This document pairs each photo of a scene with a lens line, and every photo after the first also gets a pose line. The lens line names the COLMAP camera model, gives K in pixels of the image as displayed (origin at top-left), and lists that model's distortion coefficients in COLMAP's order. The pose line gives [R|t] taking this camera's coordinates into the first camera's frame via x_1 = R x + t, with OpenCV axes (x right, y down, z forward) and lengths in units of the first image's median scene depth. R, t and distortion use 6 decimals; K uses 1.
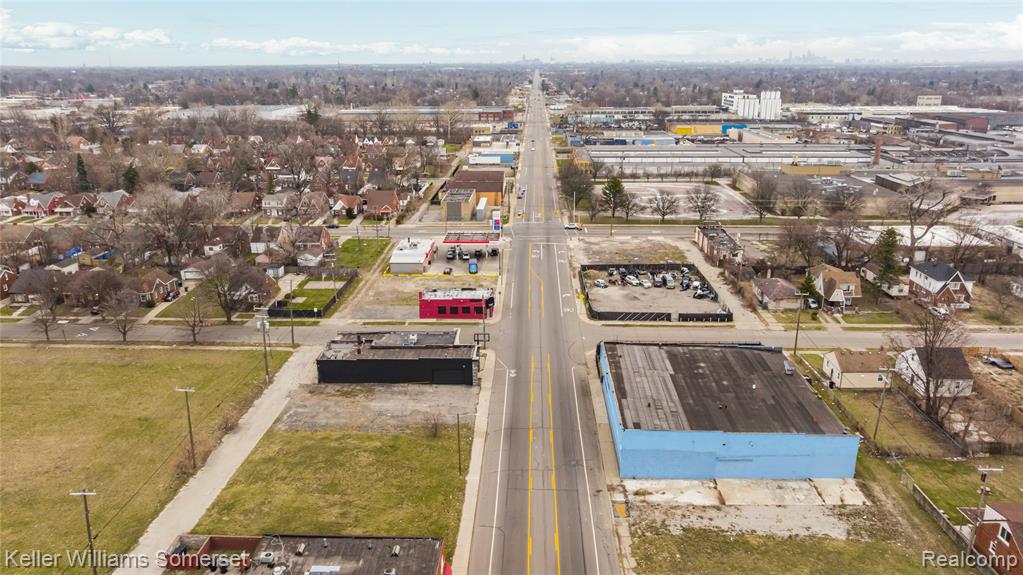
lens RADIAL K [[719.1, 0, 513.4], [0, 719.1, 284.3], [0, 0, 1]] dist [-0.029695, 0.019069]
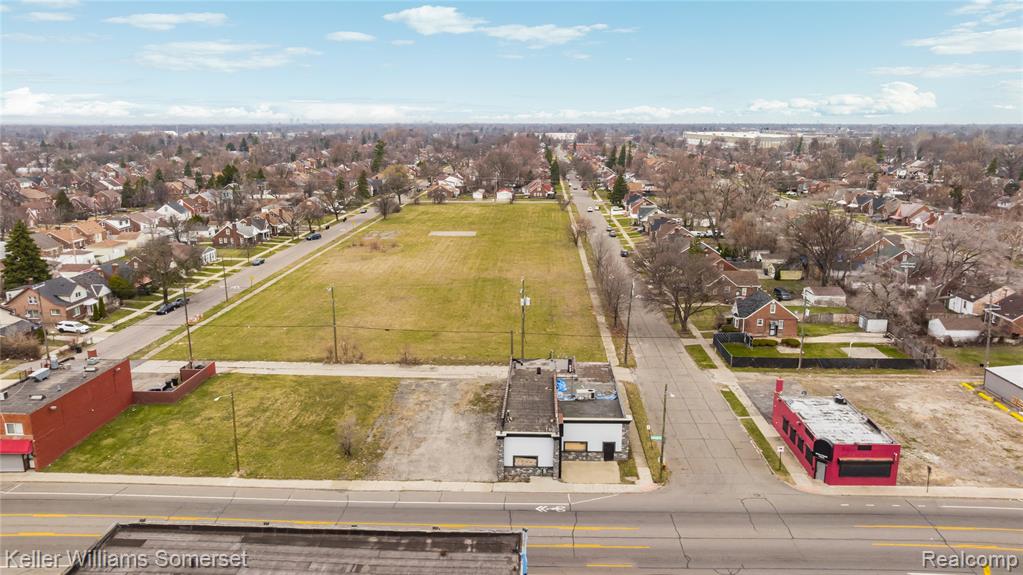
lens RADIAL K [[719.1, 0, 513.4], [0, 719.1, 284.3], [0, 0, 1]] dist [-0.029695, 0.019069]
pose [[-0.009120, 0.222465, -0.974898, 0.408722], [-0.296346, 0.930540, 0.215115, -0.119465], [0.955037, 0.290869, 0.057440, 0.738974]]
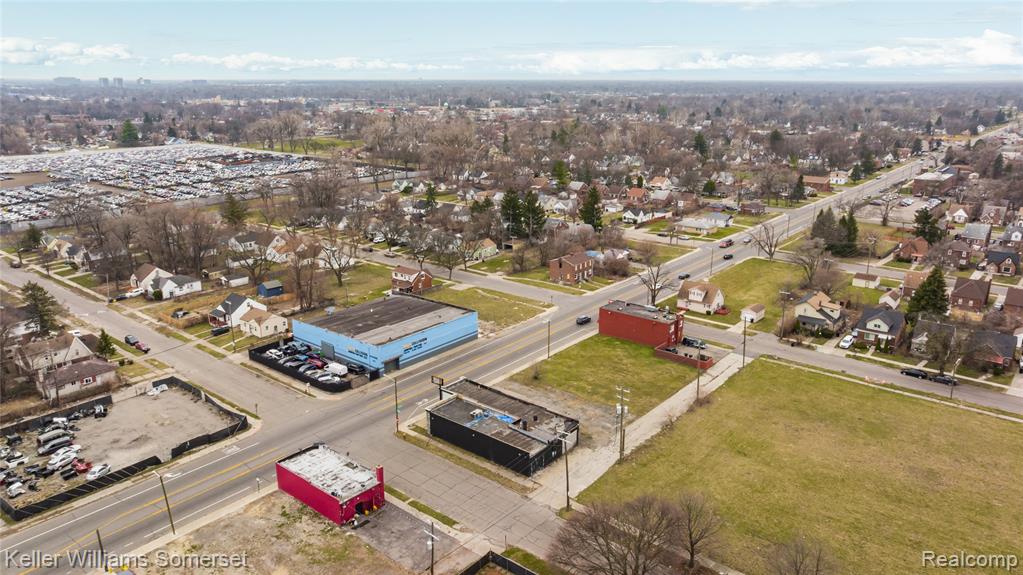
lens RADIAL K [[716.9, 0, 513.3], [0, 716.9, 266.7], [0, 0, 1]] dist [-0.015129, 0.000114]
pose [[-0.792403, -0.151856, 0.590793, -0.604633], [0.182633, 0.865028, 0.467303, -0.450279], [-0.582016, 0.478191, -0.657717, 1.278239]]
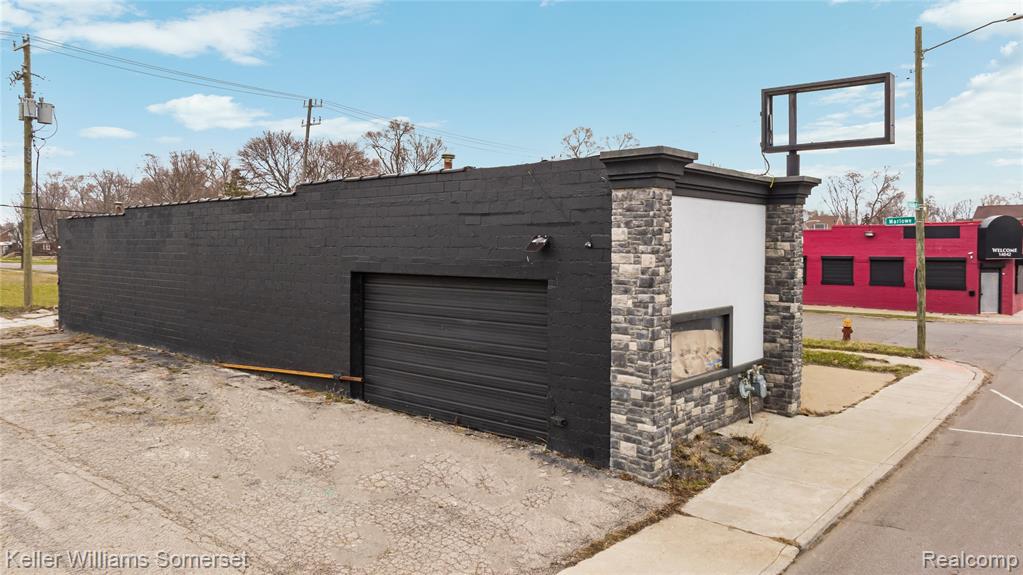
lens RADIAL K [[727.9, 0, 511.8], [0, 727.9, 256.5], [0, 0, 1]] dist [-0.018622, -0.001380]
pose [[0.769799, 0.013384, -0.638147, -0.005593], [-0.191846, 0.958403, -0.211324, 0.109179], [0.608773, 0.285103, 0.740345, 0.728675]]
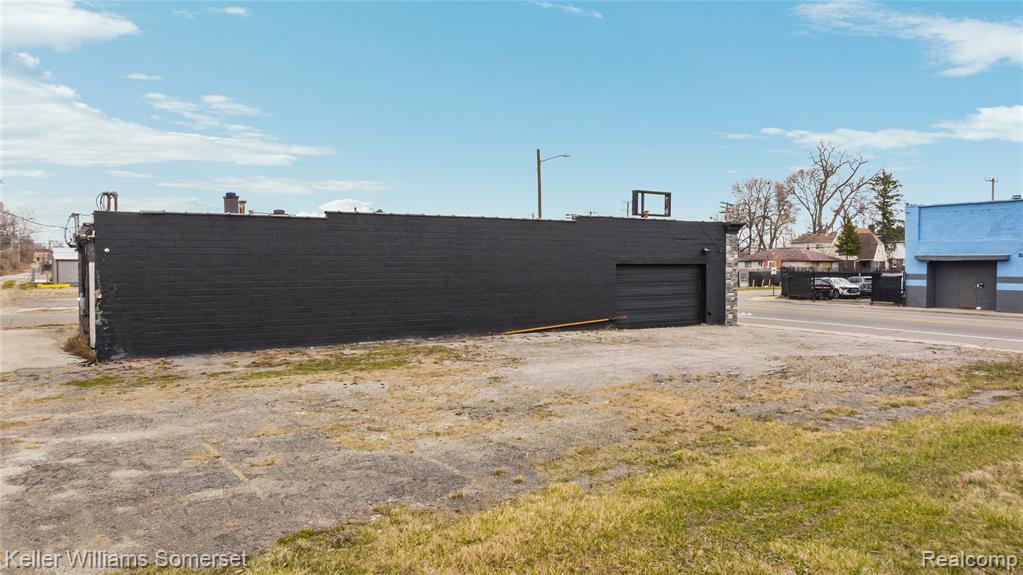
lens RADIAL K [[719.1, 0, 513.4], [0, 719.1, 284.3], [0, 0, 1]] dist [-0.029695, 0.019069]
pose [[0.830267, -0.017259, 0.557099, -0.226743], [0.163189, 0.963247, -0.213365, 0.137641], [-0.532941, 0.268062, 0.802569, 0.646607]]
